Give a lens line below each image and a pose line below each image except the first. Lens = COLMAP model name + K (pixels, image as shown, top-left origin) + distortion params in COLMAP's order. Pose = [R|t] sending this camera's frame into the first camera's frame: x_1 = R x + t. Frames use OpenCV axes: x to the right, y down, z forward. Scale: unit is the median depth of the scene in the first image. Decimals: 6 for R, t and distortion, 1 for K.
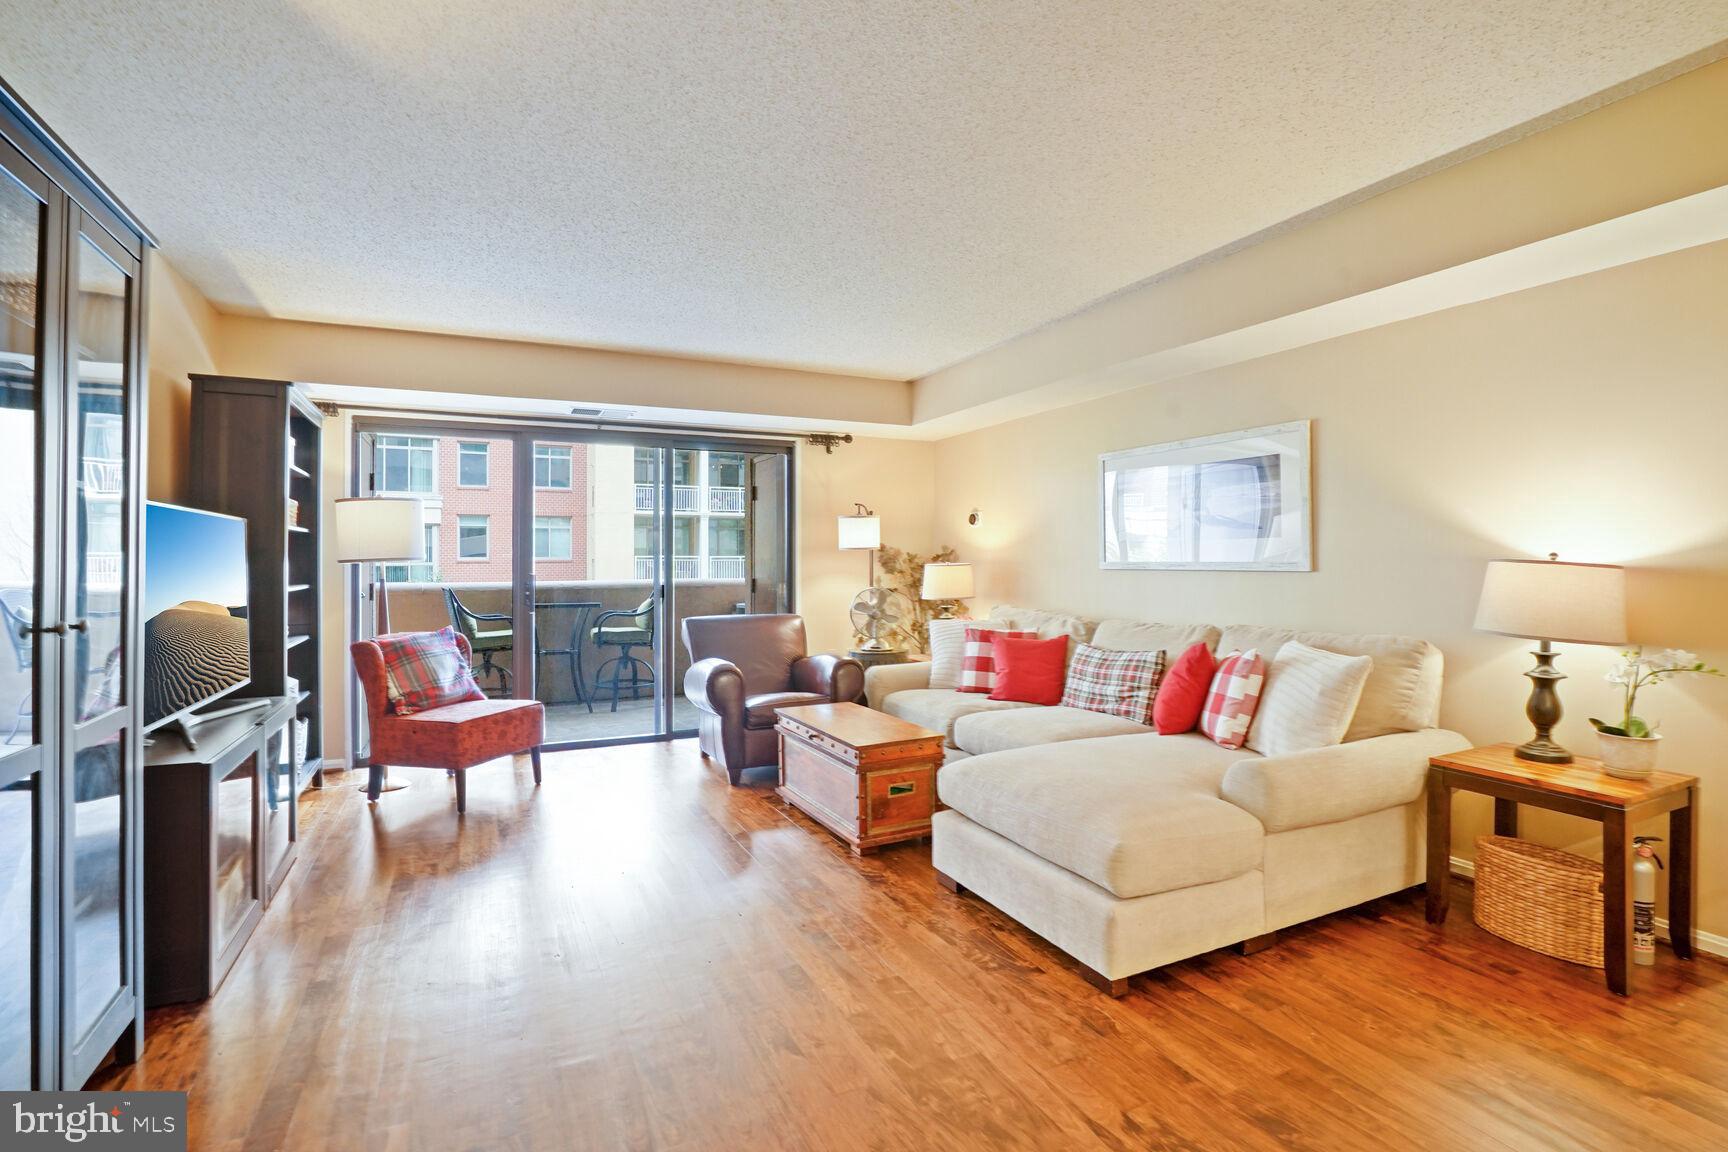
lens RADIAL K [[818.8, 0, 870.3], [0, 818.8, 550.4], [0, 0, 1]] dist [-0.017831, -0.000174]
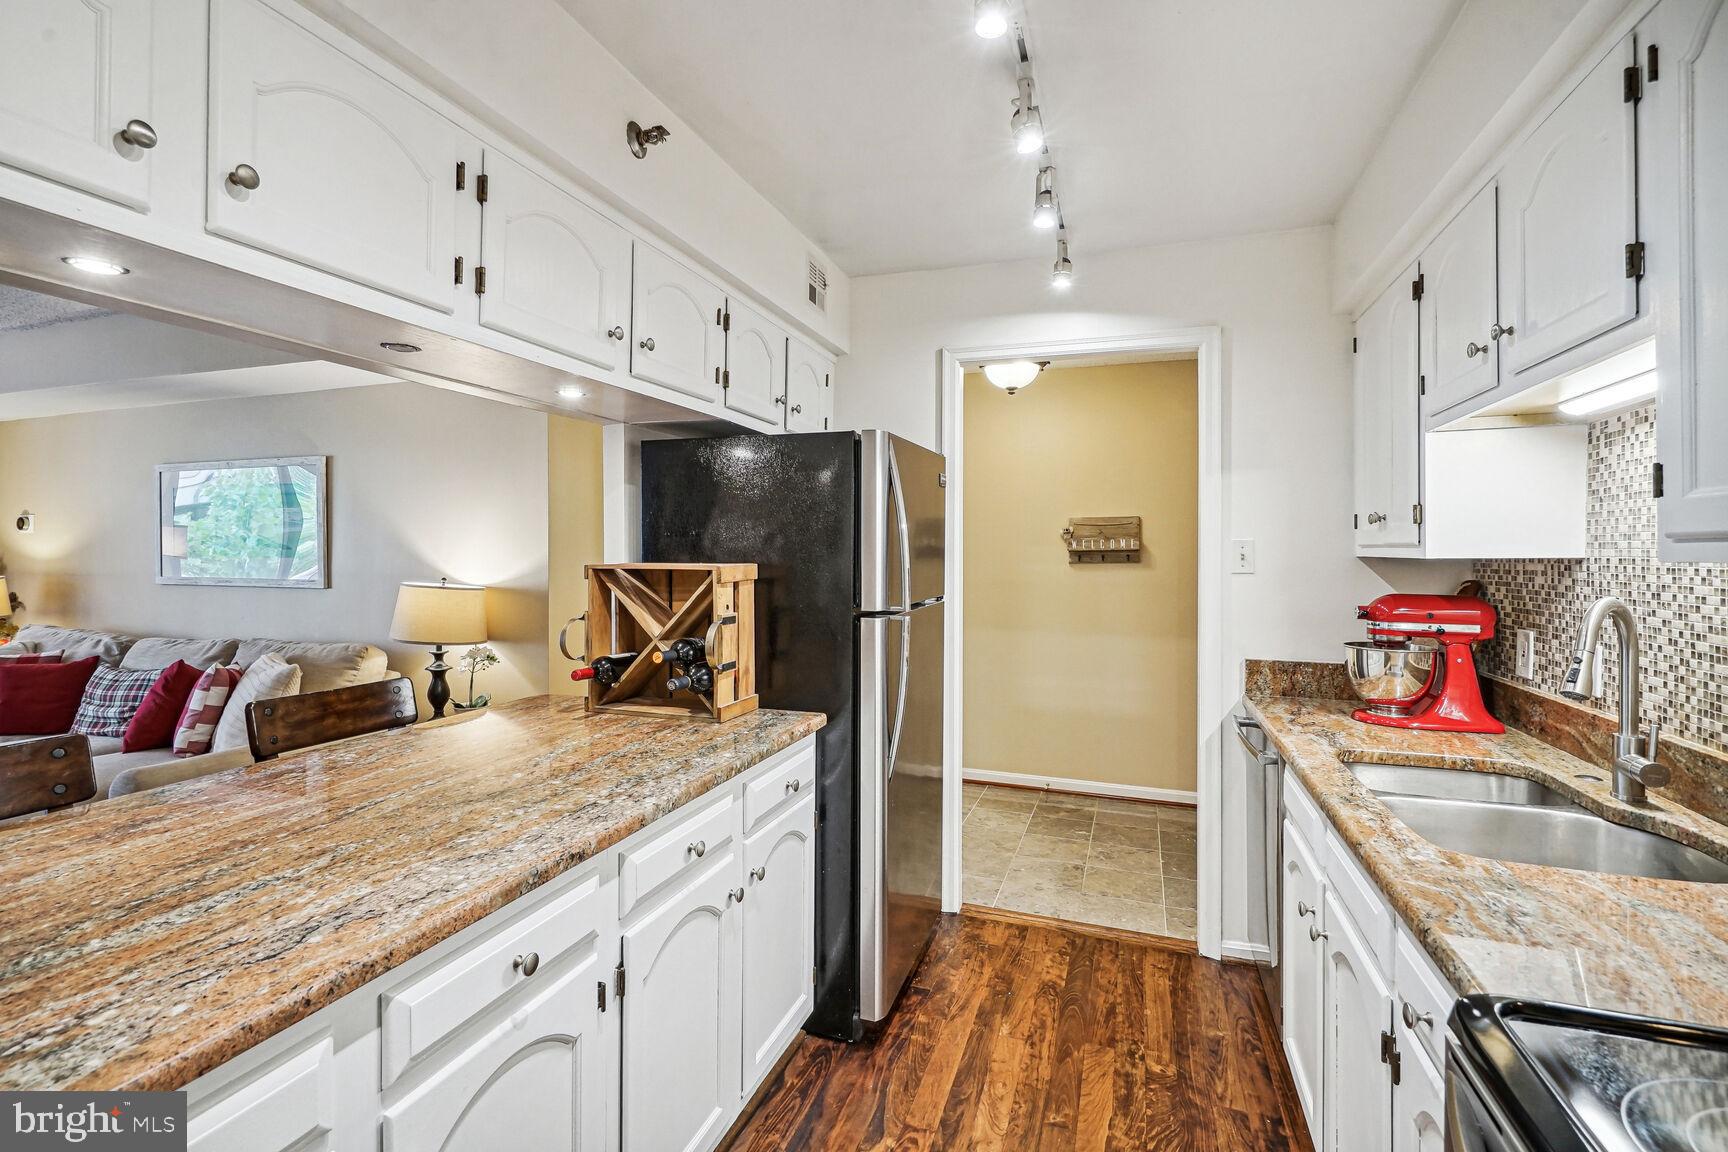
lens RADIAL K [[818.8, 0, 870.3], [0, 818.8, 550.4], [0, 0, 1]] dist [-0.017831, -0.000174]
pose [[0.719347, 0.005571, 0.694628, 0.389689], [-0.013797, 0.999885, 0.006269, -0.059117], [-0.694513, -0.014093, 0.719342, -0.459964]]
